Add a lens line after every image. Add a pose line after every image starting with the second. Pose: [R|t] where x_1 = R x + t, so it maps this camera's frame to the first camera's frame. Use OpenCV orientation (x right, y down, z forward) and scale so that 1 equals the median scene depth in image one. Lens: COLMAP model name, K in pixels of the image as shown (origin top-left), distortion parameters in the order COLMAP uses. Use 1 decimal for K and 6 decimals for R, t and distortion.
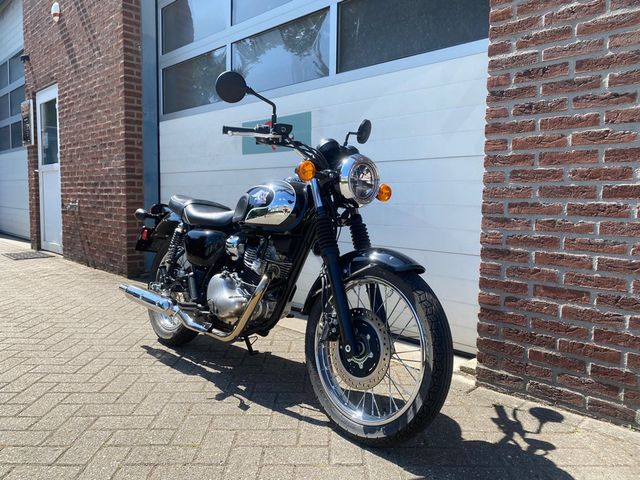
lens RADIAL K [[436.1, 0, 320.0], [0, 436.1, 240.0], [0, 0, 1]] dist [-0.000989, -0.000841]
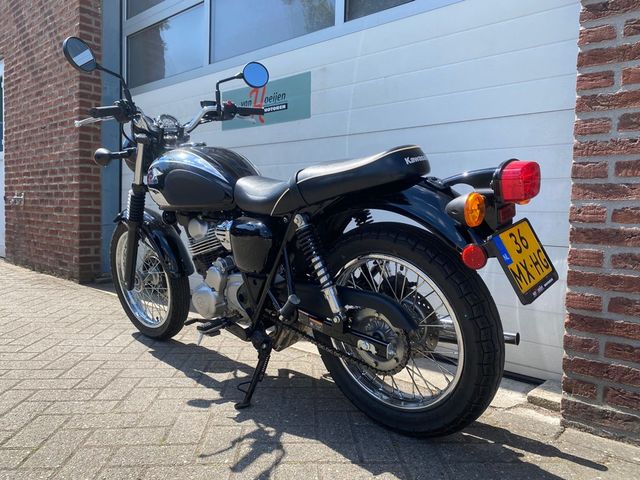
lens RADIAL K [[436.1, 0, 320.0], [0, 436.1, 240.0], [0, 0, 1]] dist [-0.000989, -0.000841]
pose [[0.998247, 0.007783, 0.058672, -0.033506], [-0.006065, 0.999549, -0.029400, 0.026826], [-0.058874, 0.028992, 0.997844, 0.145108]]
